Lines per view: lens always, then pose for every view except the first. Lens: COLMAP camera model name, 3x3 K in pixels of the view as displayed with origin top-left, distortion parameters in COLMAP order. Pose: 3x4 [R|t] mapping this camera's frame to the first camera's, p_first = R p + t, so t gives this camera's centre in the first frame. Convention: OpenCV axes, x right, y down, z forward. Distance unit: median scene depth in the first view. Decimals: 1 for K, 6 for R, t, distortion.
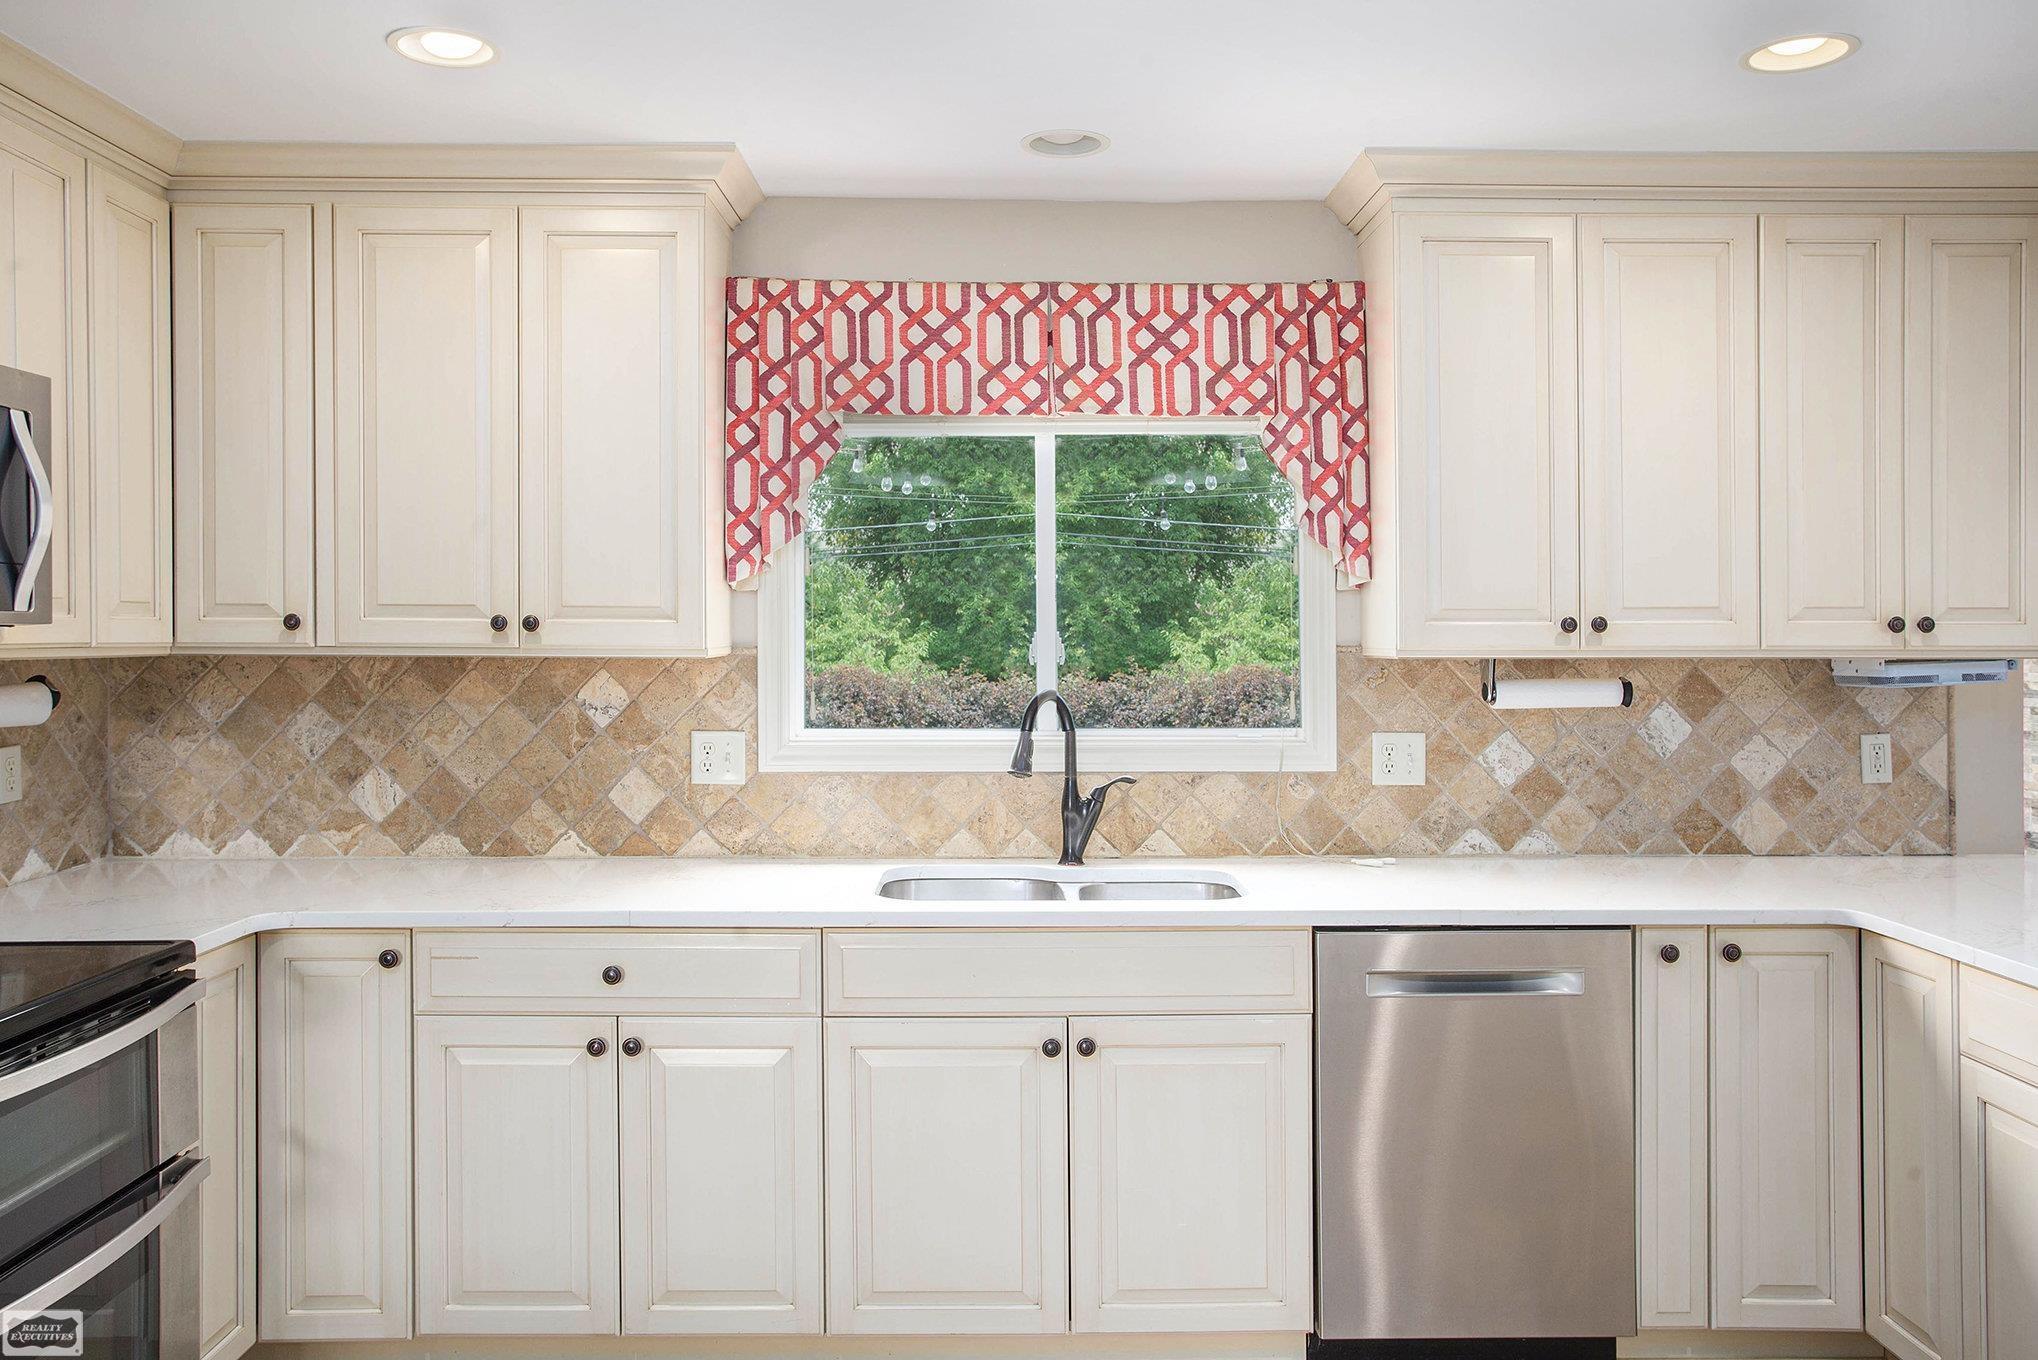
lens RADIAL K [[1566.4, 0, 1020.7], [0, 1566.4, 633.4], [0, 0, 1]] dist [-0.033598, 0.052469]
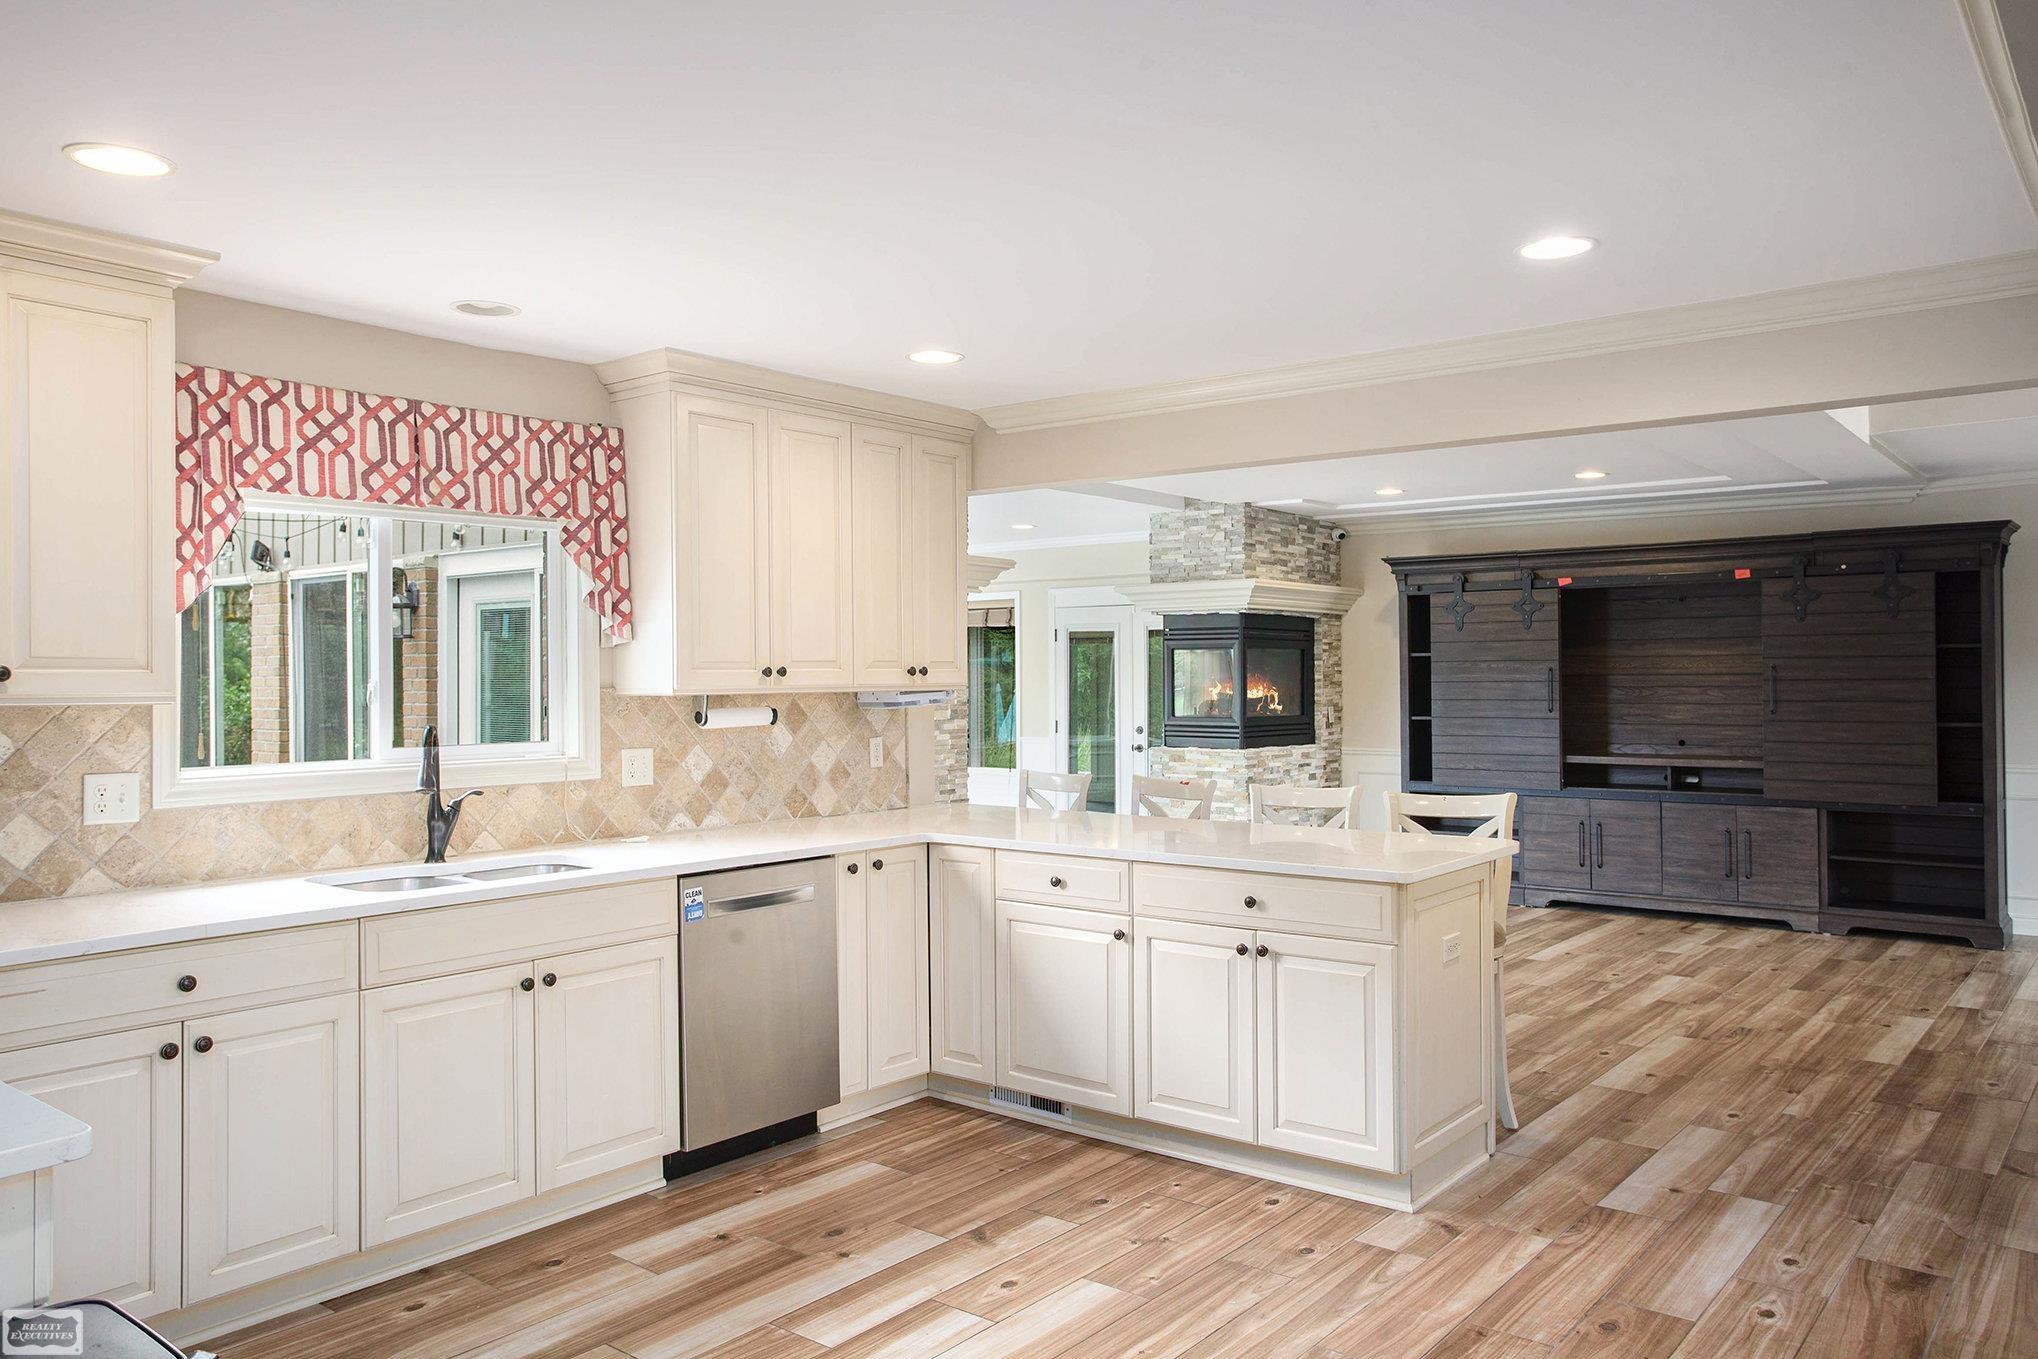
lens RADIAL K [[1483.8, 0, 1035.4], [0, 1483.8, 659.2], [0, 0, 1]] dist [-0.014175, 0.028536]
pose [[0.631559, 0.003599, 0.775319, -0.587253], [0.006925, 0.999923, -0.010283, -0.001135], [-0.775297, 0.011864, 0.631486, -0.132692]]
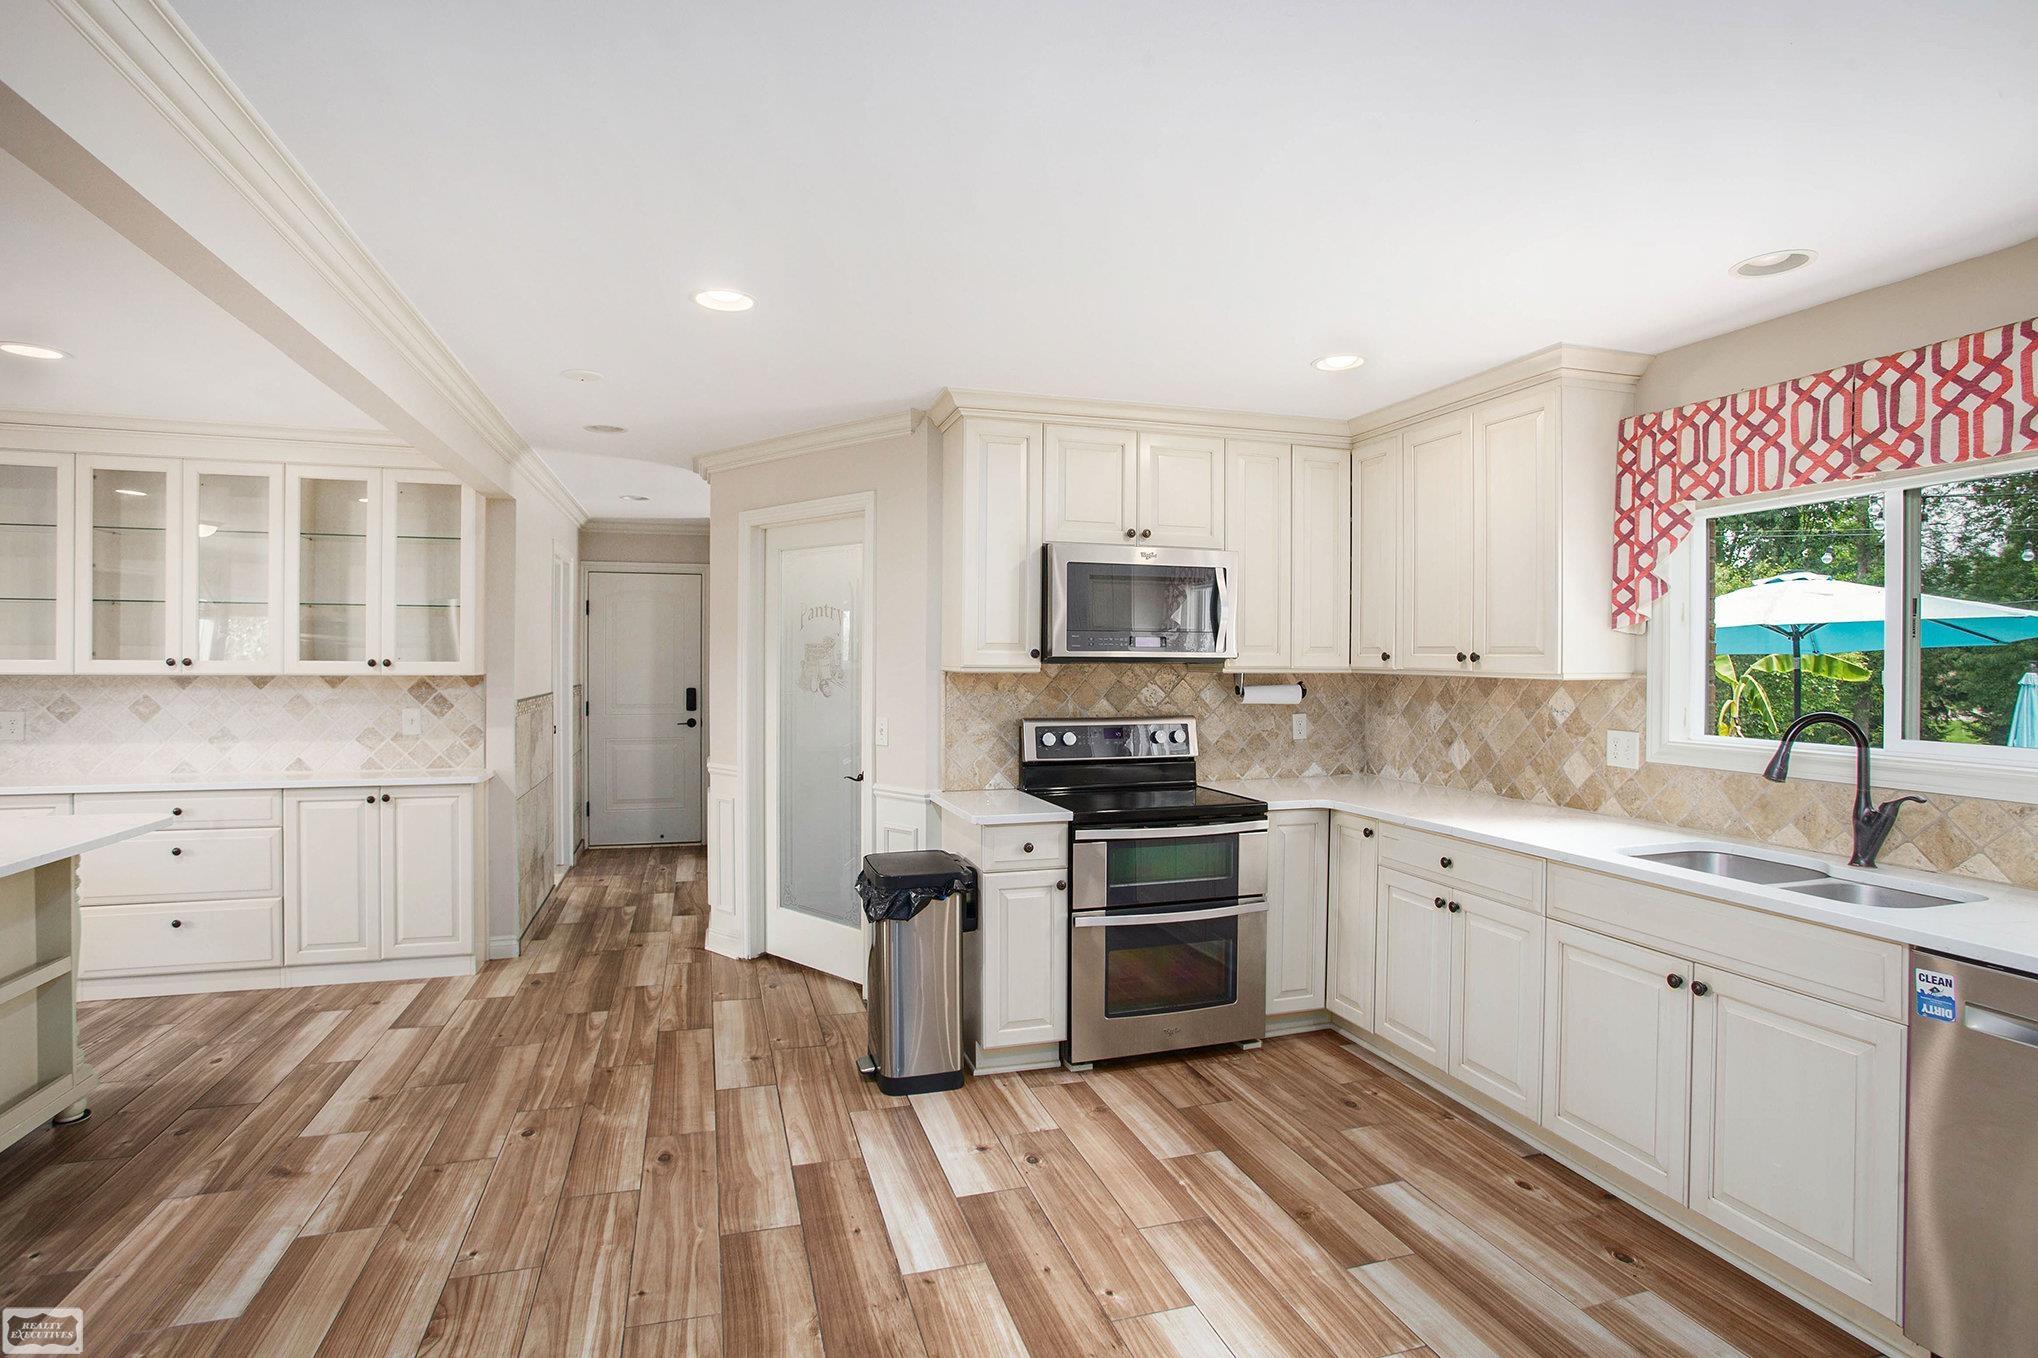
lens RADIAL K [[1020.6, 0, 1015.8], [0, 1020.6, 671.2], [0, 0, 1]] dist [-0.058819, 0.021414]
pose [[0.271018, 0.011314, -0.962508, 0.556936], [-0.009191, 0.999916, 0.009166, 0.003043], [0.962530, 0.006362, 0.271099, 0.203636]]
